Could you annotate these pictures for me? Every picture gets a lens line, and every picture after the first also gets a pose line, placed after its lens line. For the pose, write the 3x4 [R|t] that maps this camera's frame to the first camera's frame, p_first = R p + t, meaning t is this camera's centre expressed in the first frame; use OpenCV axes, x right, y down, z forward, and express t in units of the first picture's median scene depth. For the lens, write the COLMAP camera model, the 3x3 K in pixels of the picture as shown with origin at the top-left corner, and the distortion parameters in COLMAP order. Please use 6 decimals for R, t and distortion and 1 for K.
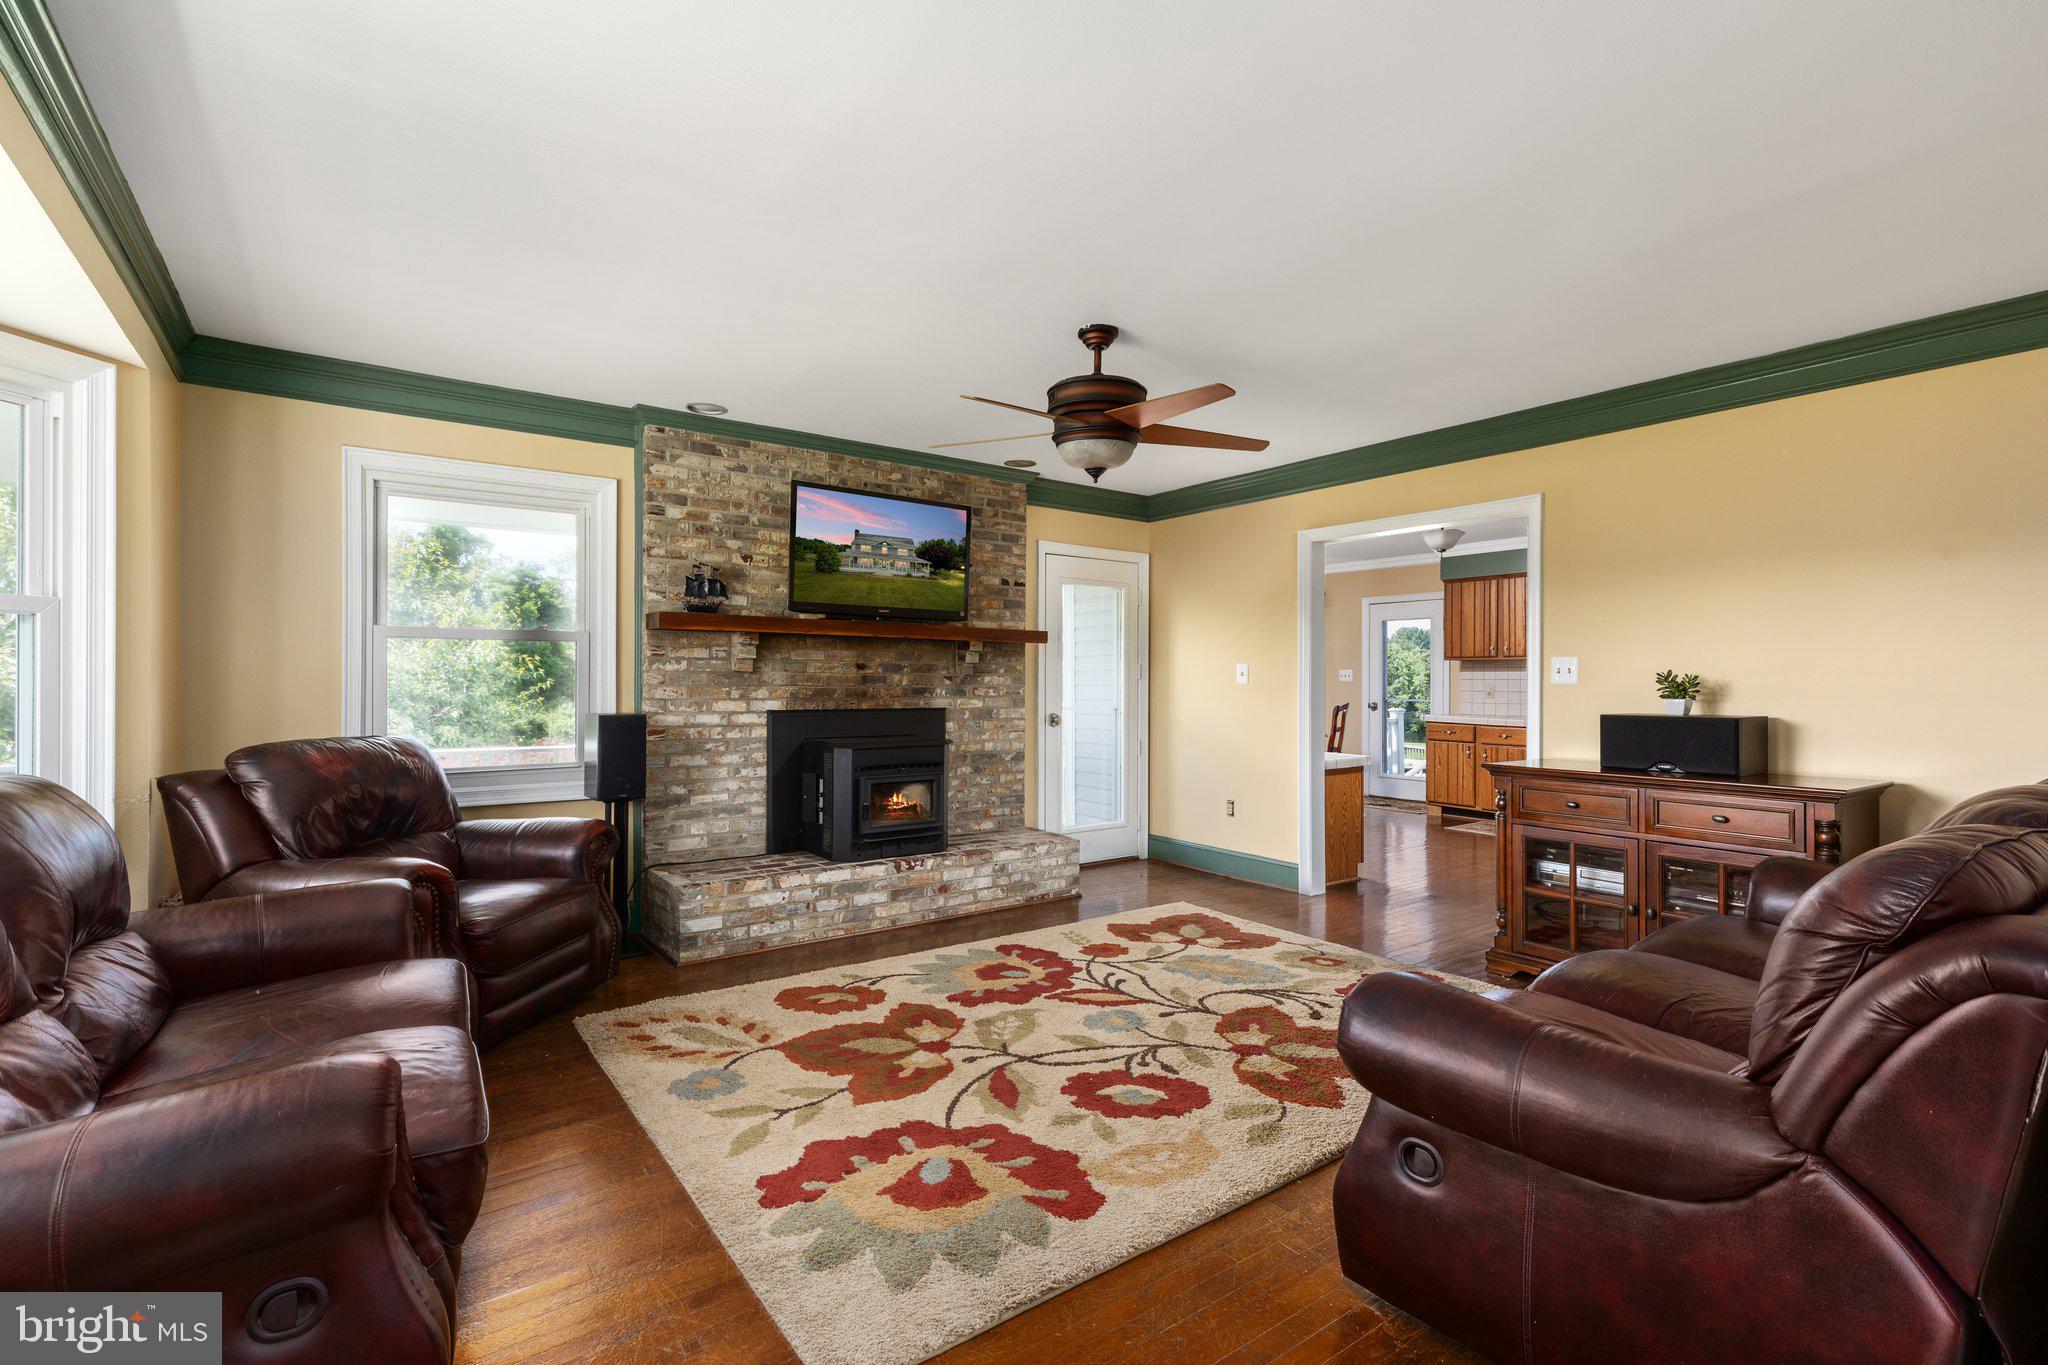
lens RADIAL K [[929.4, 0, 1030.8], [0, 929.4, 677.5], [0, 0, 1]] dist [0.009320, -0.000616]
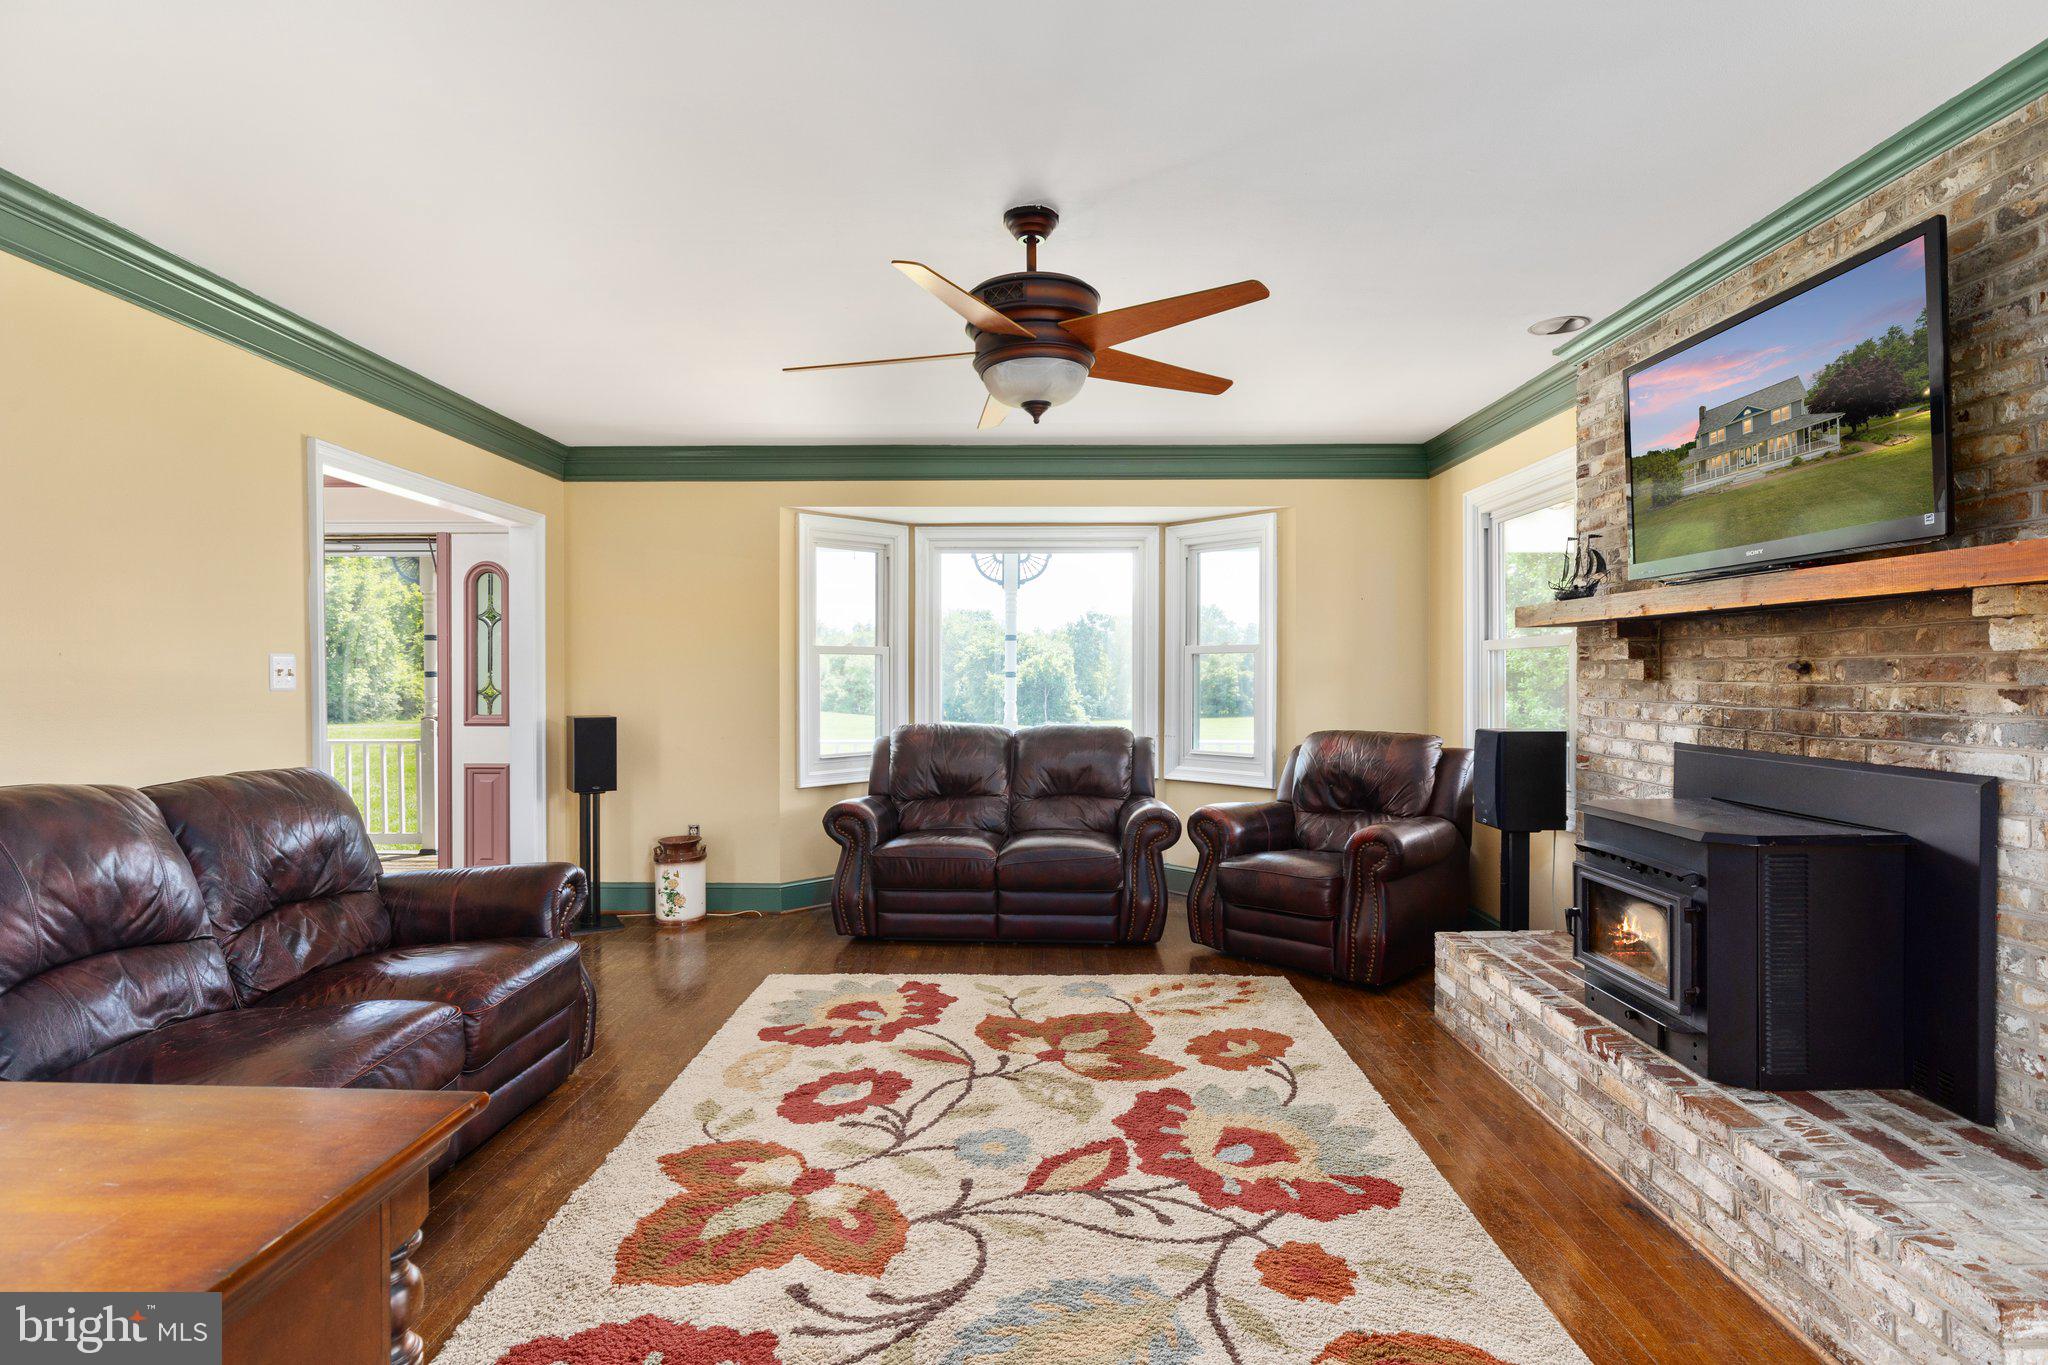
lens RADIAL K [[1034.5, 0, 1026.3], [0, 1034.5, 680.6], [0, 0, 1]] dist [0.002105, -0.000336]
pose [[-0.612052, -0.000767, -0.790817, 0.665747], [-0.000915, 1.000000, -0.000261, -0.006441], [0.790817, 0.000564, -0.612053, 1.386730]]
